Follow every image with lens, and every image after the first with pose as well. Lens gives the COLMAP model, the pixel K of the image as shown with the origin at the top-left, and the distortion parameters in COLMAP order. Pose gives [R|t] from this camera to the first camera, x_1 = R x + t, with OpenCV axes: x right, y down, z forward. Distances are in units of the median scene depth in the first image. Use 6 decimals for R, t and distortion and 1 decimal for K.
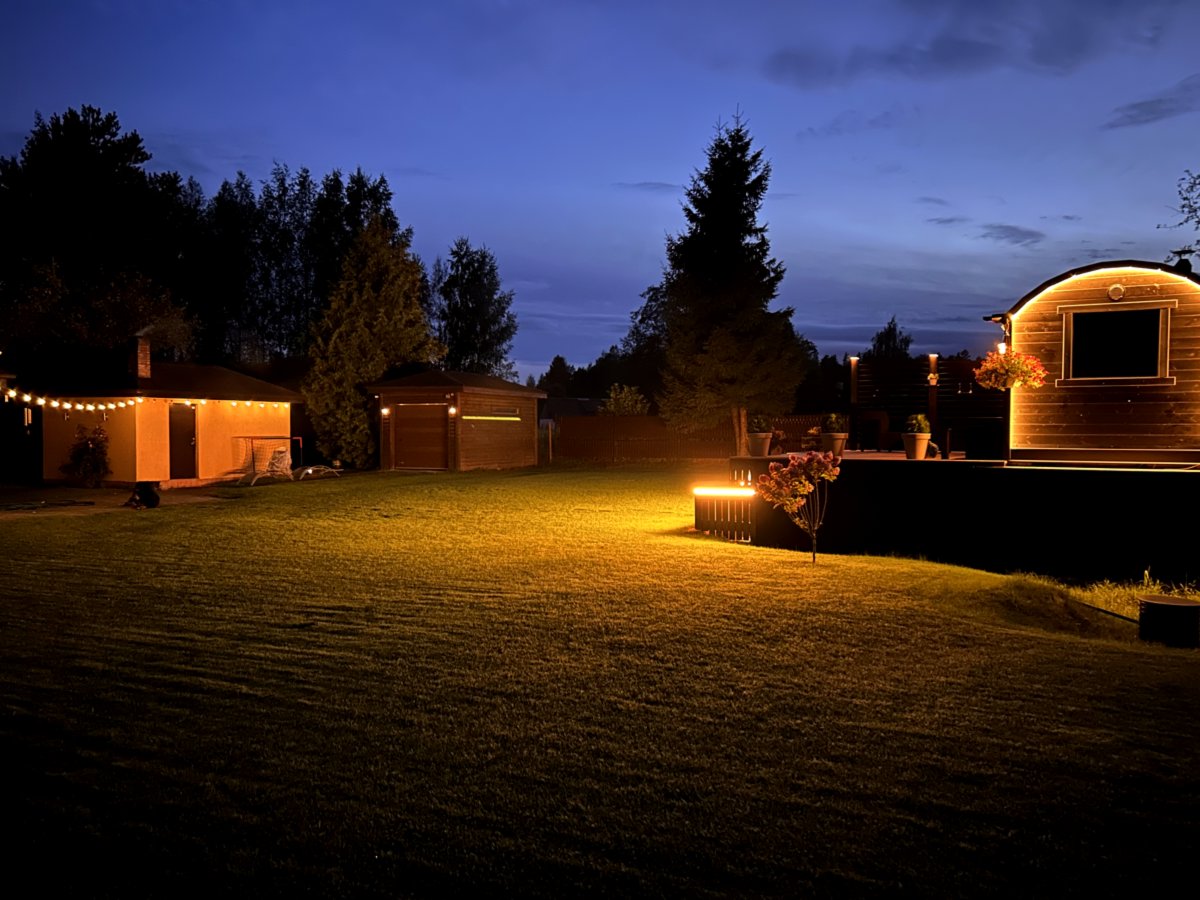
lens RADIAL K [[886.6, 0, 600.0], [0, 886.6, 450.0], [0, 0, 1]] dist [0.045542, -0.052635]
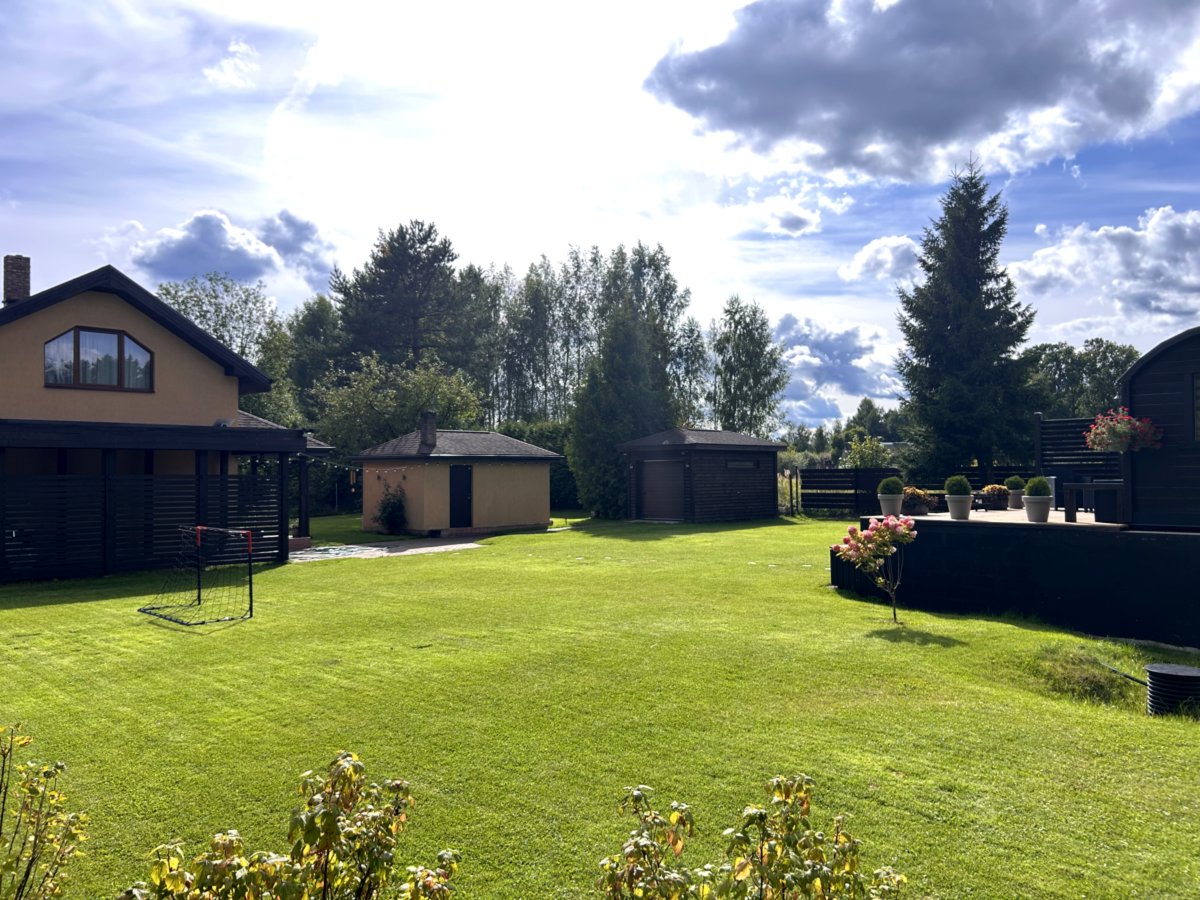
lens RADIAL K [[886.6, 0, 600.0], [0, 886.6, 450.0], [0, 0, 1]] dist [0.045542, -0.052635]
pose [[0.939172, -0.020401, -0.342842, 0.095478], [0.003016, 0.998686, -0.051164, -0.008079], [0.343435, 0.047017, 0.937999, -0.049946]]
